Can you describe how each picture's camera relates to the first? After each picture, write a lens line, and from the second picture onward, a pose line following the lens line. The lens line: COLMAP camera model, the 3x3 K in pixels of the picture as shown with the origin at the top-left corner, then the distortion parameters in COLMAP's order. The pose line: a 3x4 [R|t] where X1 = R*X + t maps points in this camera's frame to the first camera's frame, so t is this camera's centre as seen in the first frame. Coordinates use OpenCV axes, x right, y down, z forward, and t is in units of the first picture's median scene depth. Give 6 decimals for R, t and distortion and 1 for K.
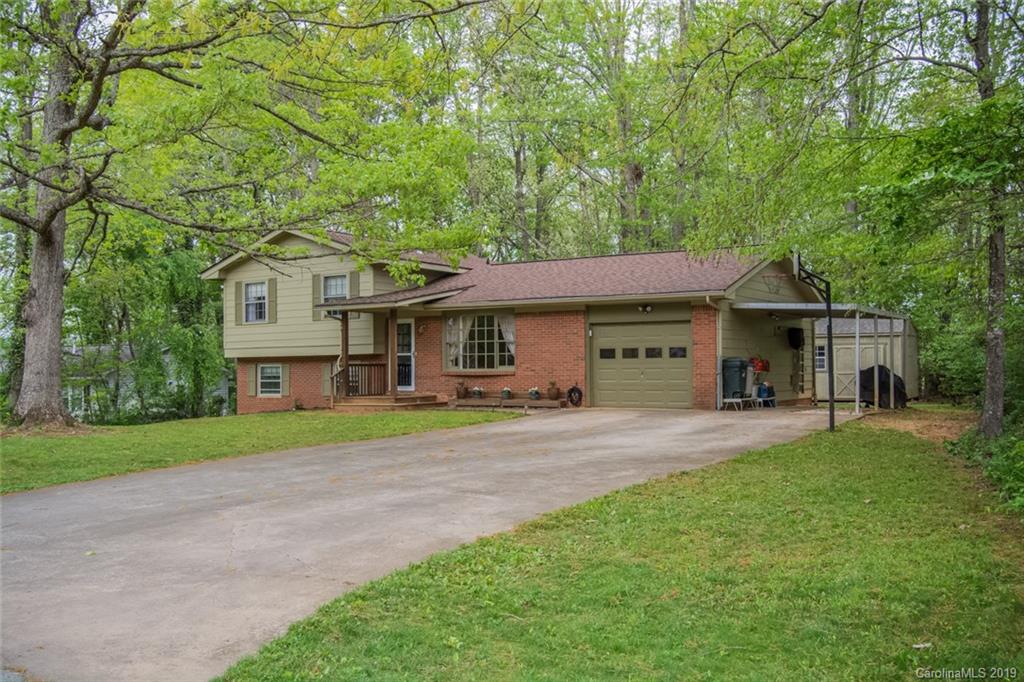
lens RADIAL K [[1007.5, 0, 512.0], [0, 1007.5, 341.0], [0, 0, 1]] dist [-0.092347, -0.000586]
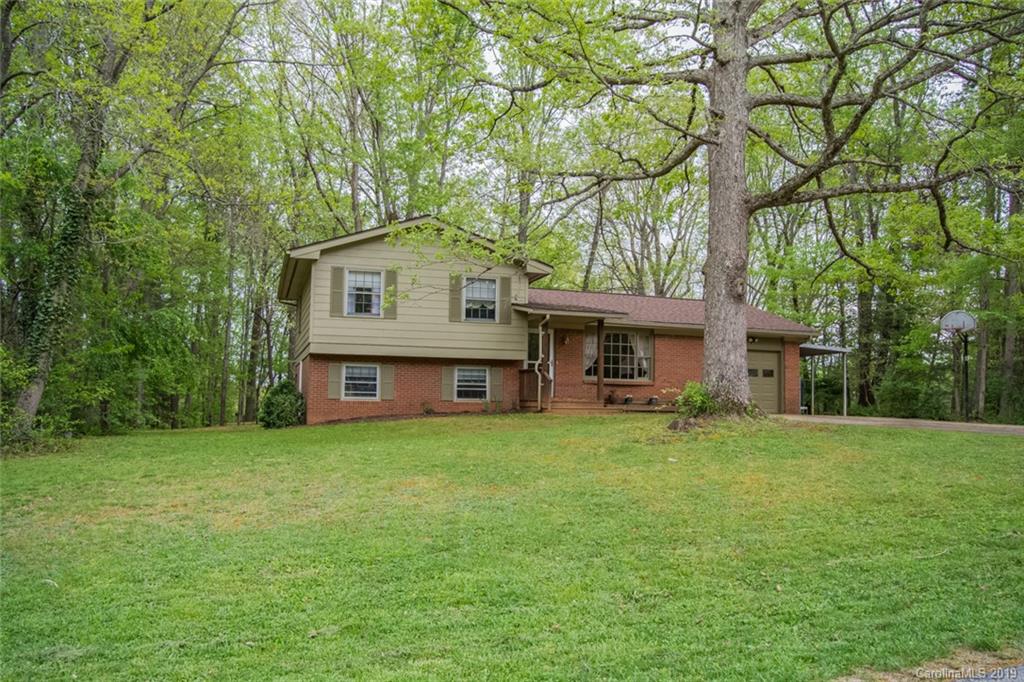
lens RADIAL K [[802.0, 0, 512.0], [0, 802.0, 341.0], [0, 0, 1]] dist [-0.092243, -0.000522]
pose [[0.633126, 0.078760, 0.770031, -0.813165], [-0.049272, 0.996893, -0.061452, 0.046154], [-0.772479, 0.000966, 0.635040, 0.509240]]
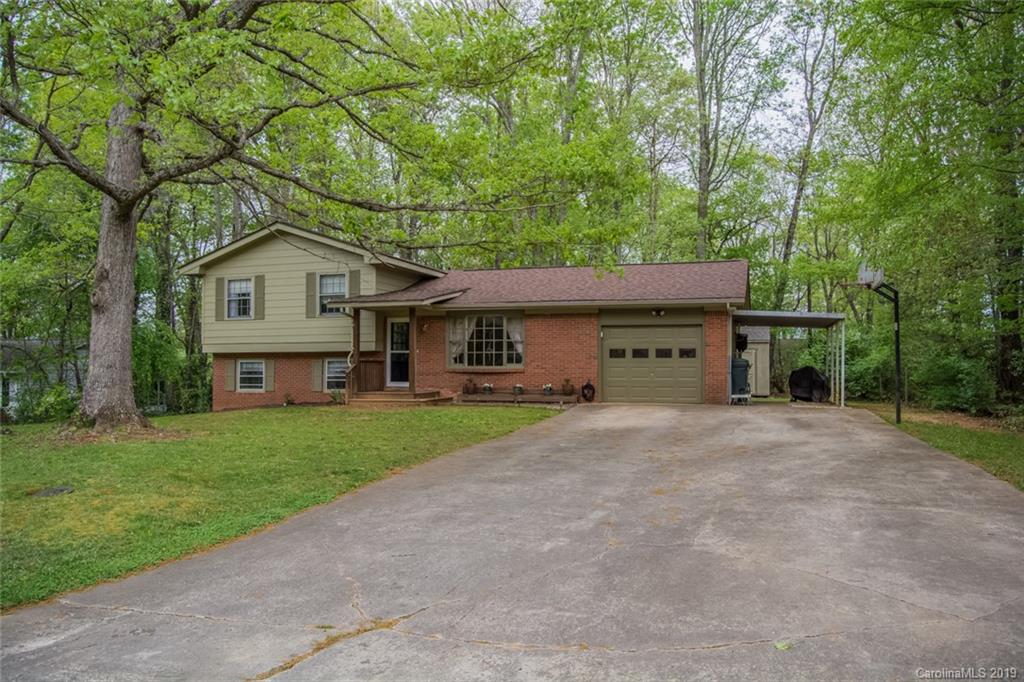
lens RADIAL K [[816.4, 0, 512.0], [0, 816.4, 341.0], [0, 0, 1]] dist [-0.093658, 0.044024]
pose [[0.967436, 0.017081, 0.252538, -0.222009], [-0.015774, 0.999850, -0.007199, 0.006663], [-0.252623, 0.002981, 0.967560, 0.159796]]
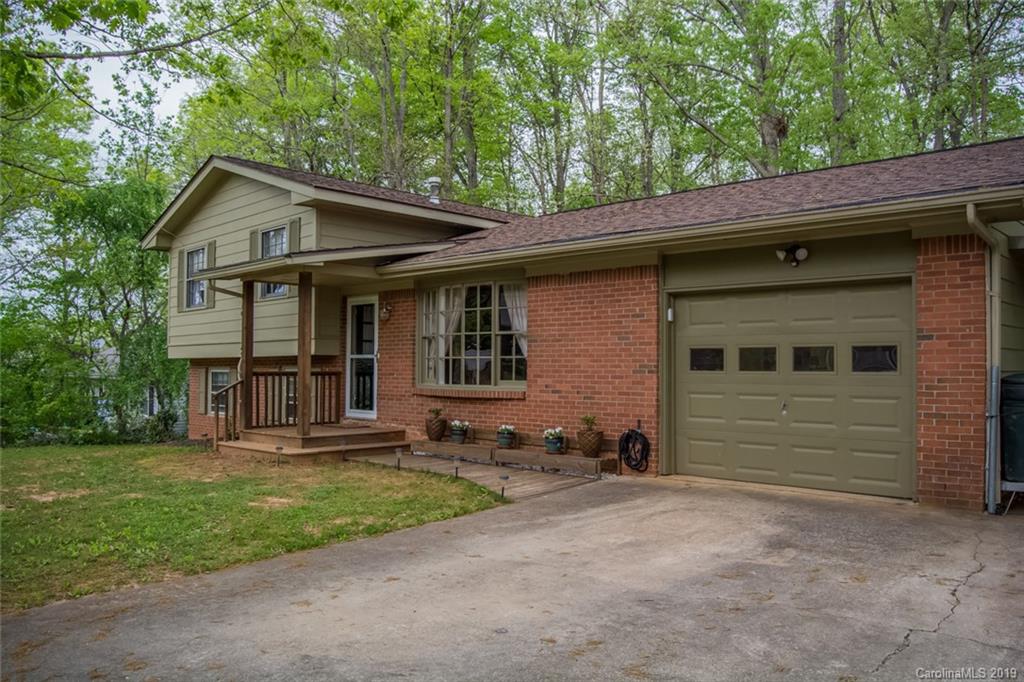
lens RADIAL K [[802.0, 0, 512.0], [0, 802.0, 341.0], [0, 0, 1]] dist [-0.092243, -0.000522]
pose [[0.978974, 0.003334, -0.203960, 0.076247], [-0.003663, 0.999993, -0.001239, 0.004694], [0.203954, 0.001960, 0.978978, 0.583420]]
